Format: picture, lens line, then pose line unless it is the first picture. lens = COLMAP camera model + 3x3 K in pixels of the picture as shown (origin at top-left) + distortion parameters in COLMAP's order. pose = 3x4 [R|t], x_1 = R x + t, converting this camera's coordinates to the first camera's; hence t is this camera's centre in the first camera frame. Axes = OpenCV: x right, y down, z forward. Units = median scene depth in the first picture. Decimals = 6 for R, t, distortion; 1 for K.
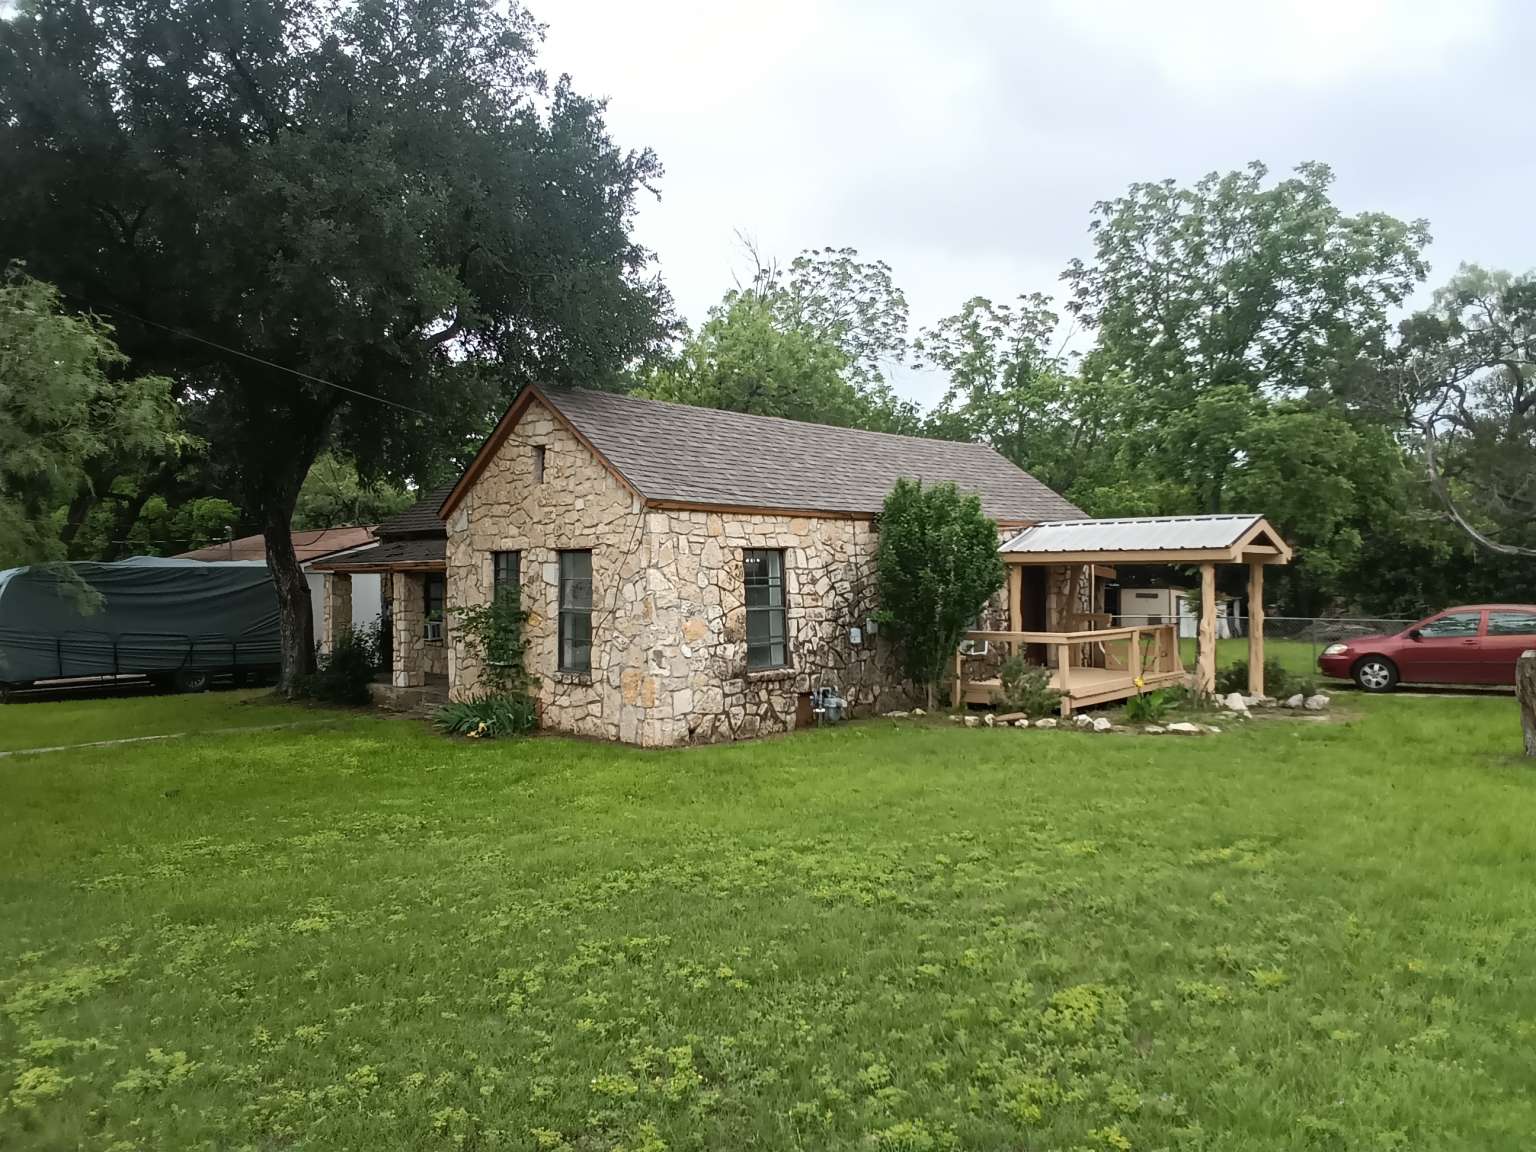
lens RADIAL K [[1060.2, 0, 768.0], [0, 1060.2, 576.0], [0, 0, 1]] dist [0.017725, 0.001993]
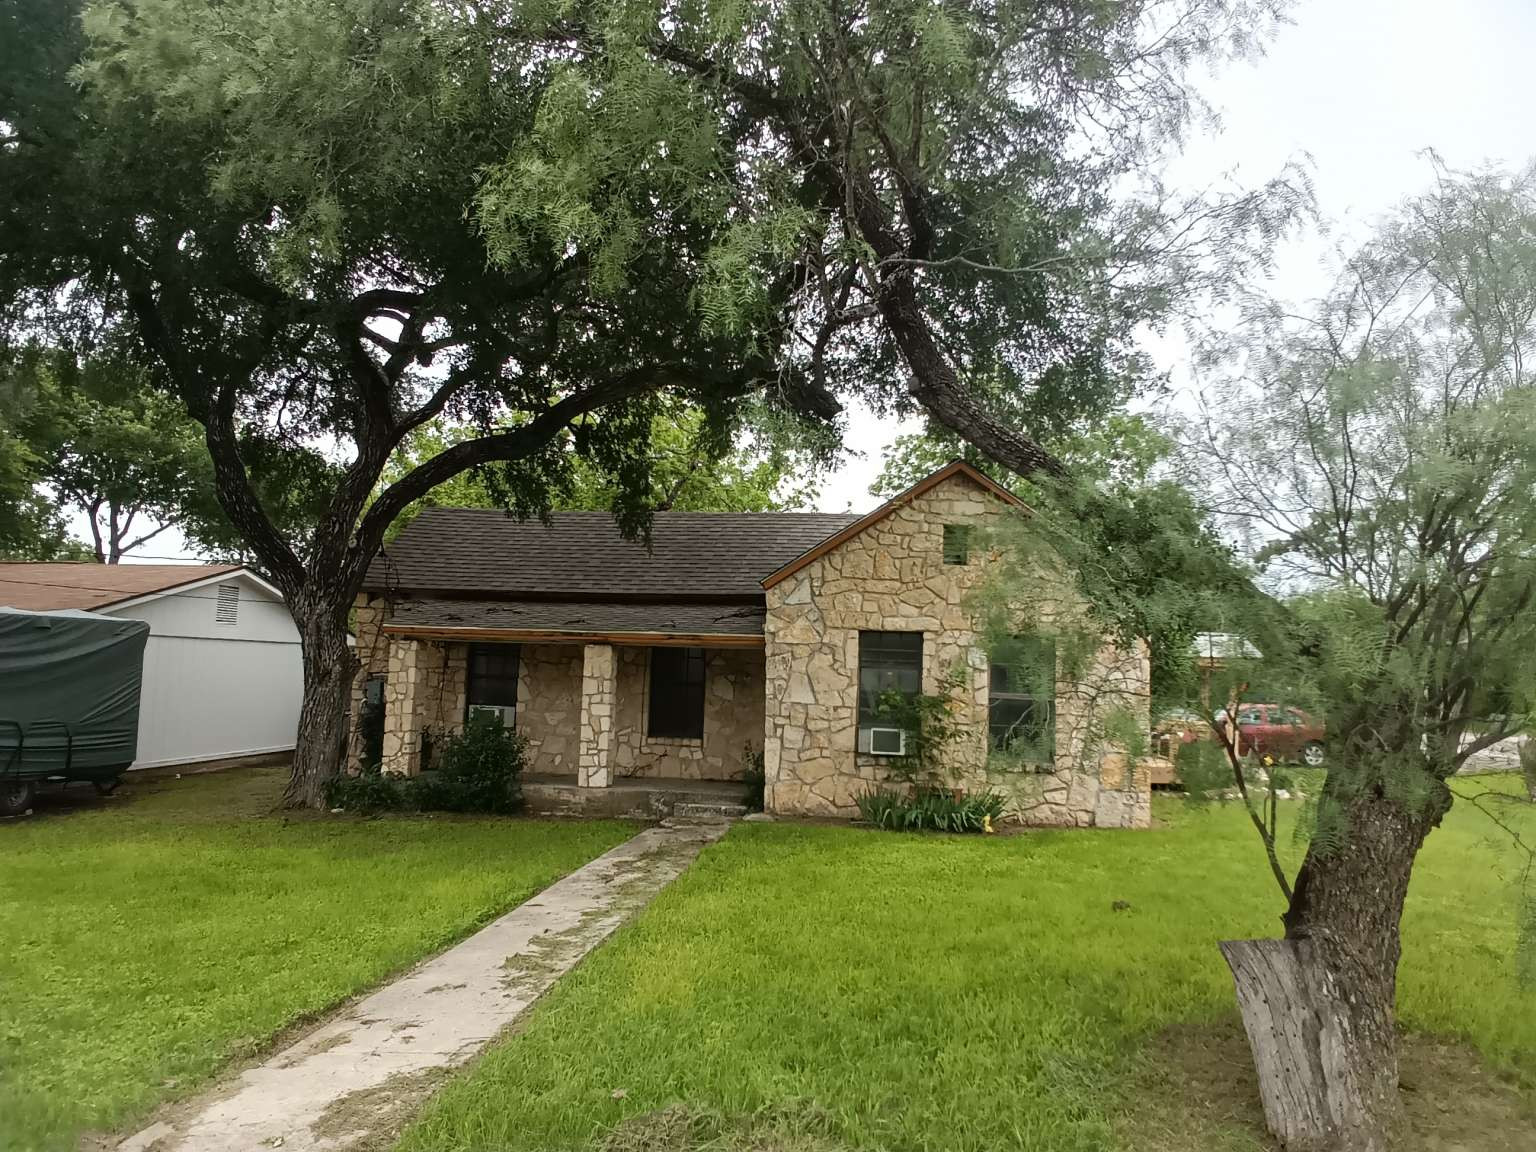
lens RADIAL K [[1060.2, 0, 768.0], [0, 1060.2, 576.0], [0, 0, 1]] dist [0.017725, 0.001993]
pose [[0.764858, 0.095890, 0.637022, -0.932501], [-0.037359, 0.993798, -0.104739, 0.030067], [-0.643115, 0.056312, 0.763697, 0.358054]]
